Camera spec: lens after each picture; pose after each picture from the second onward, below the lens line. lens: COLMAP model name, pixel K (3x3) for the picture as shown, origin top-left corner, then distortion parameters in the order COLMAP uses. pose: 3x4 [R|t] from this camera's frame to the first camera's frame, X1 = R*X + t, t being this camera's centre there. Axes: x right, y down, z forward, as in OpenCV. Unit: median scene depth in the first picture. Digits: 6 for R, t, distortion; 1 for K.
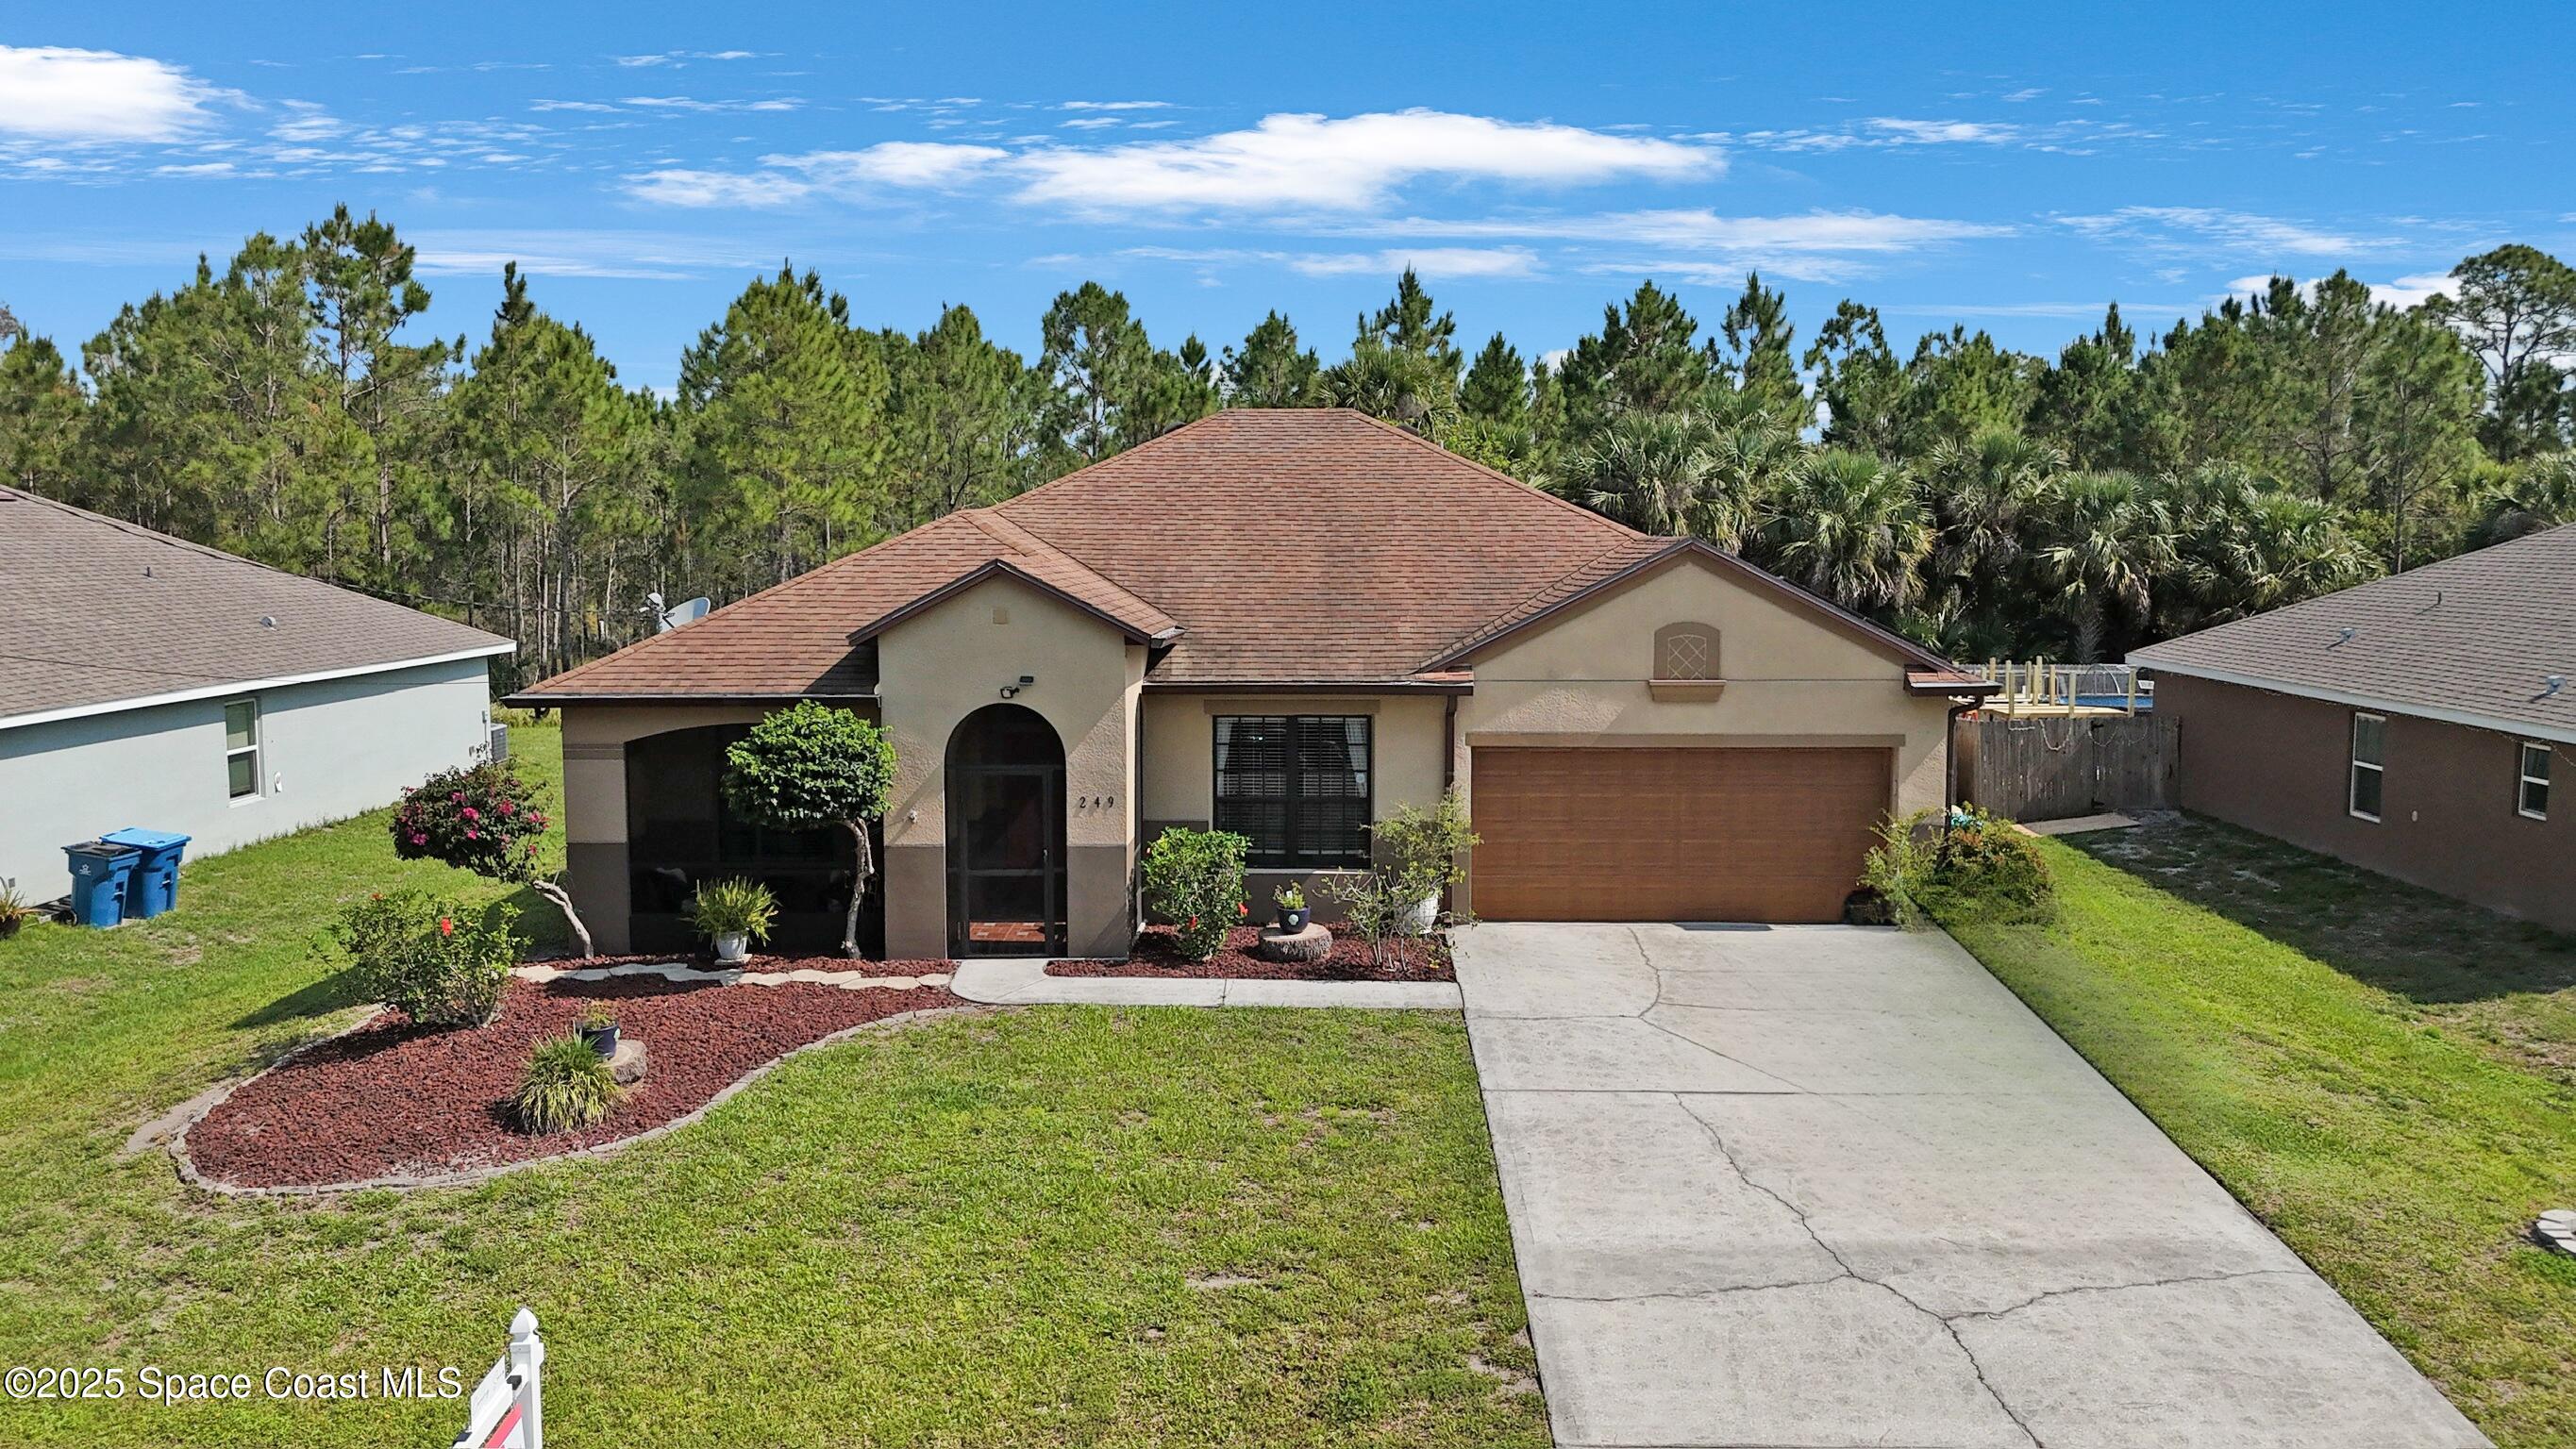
lens RADIAL K [[1904.8, 0, 1290.2], [0, 1904.8, 713.7], [0, 0, 1]] dist [0.075139, -0.074515]
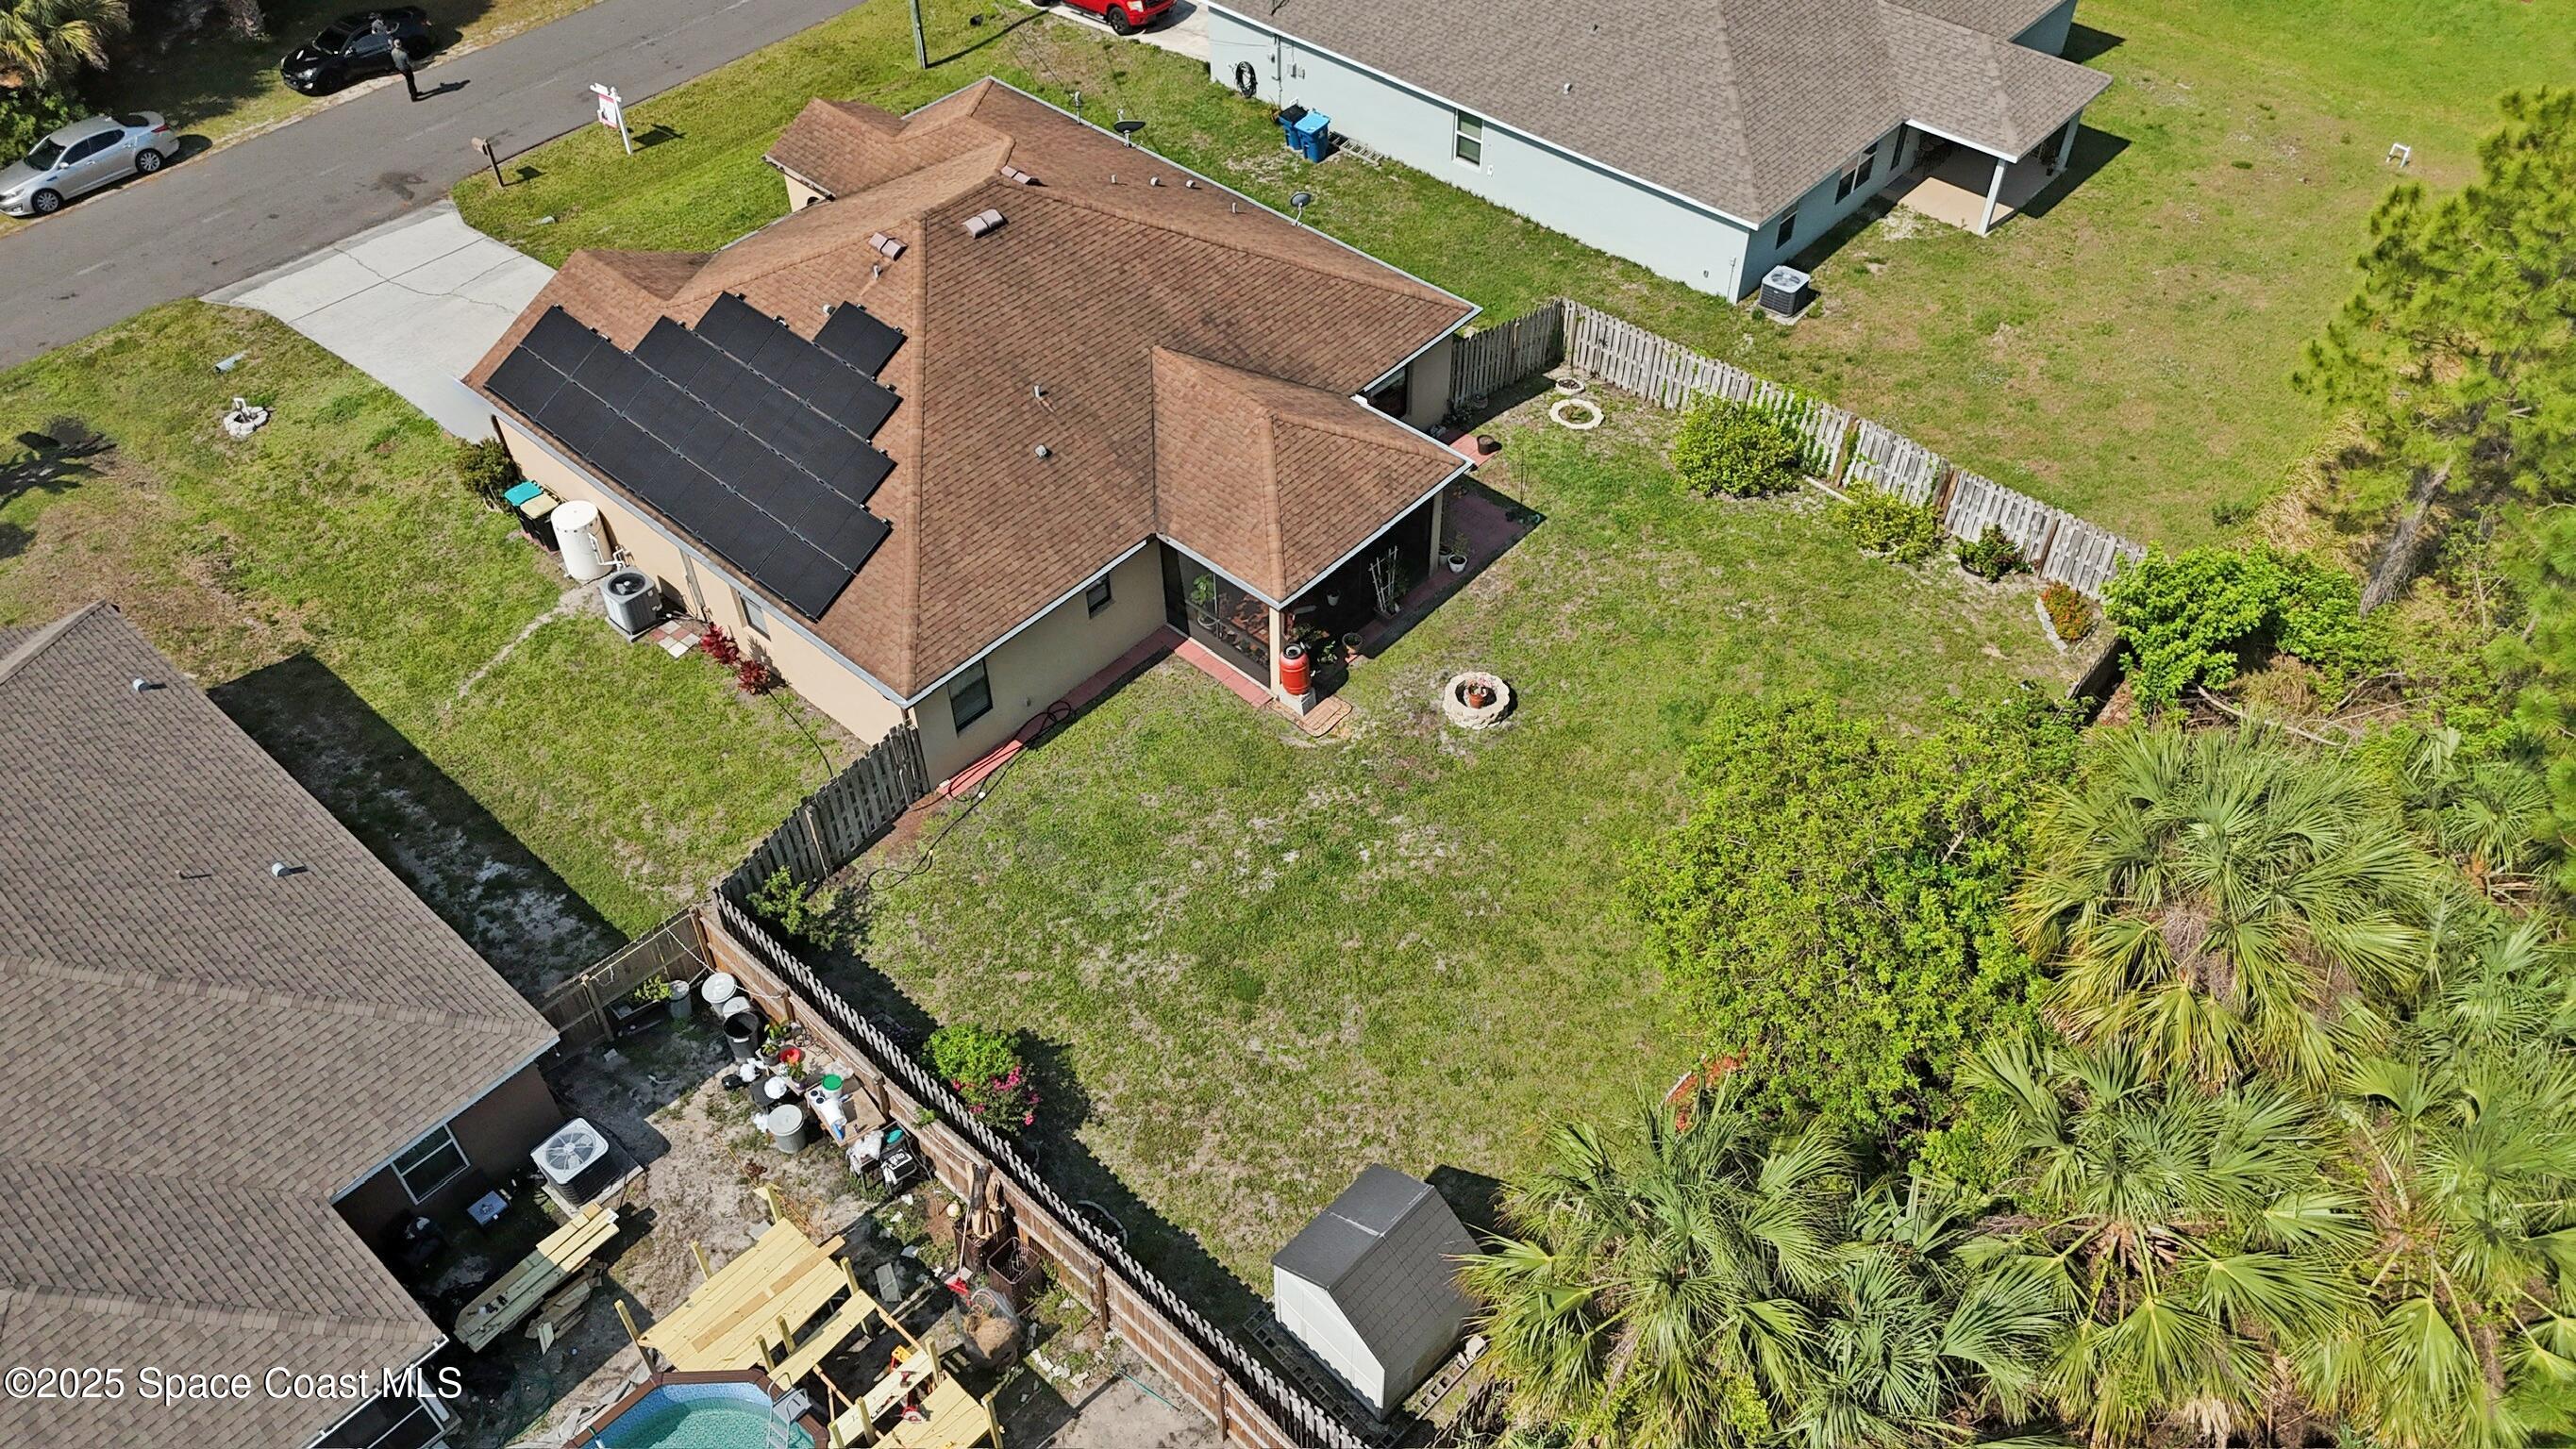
lens RADIAL K [[1904.8, 0, 1290.2], [0, 1904.8, 713.7], [0, 0, 1]] dist [0.075139, -0.074515]
pose [[-0.652996, 0.545483, -0.525399, 1.059681], [-0.063770, 0.651659, 0.755826, -1.348971], [0.754672, 0.527057, -0.390745, 2.674192]]
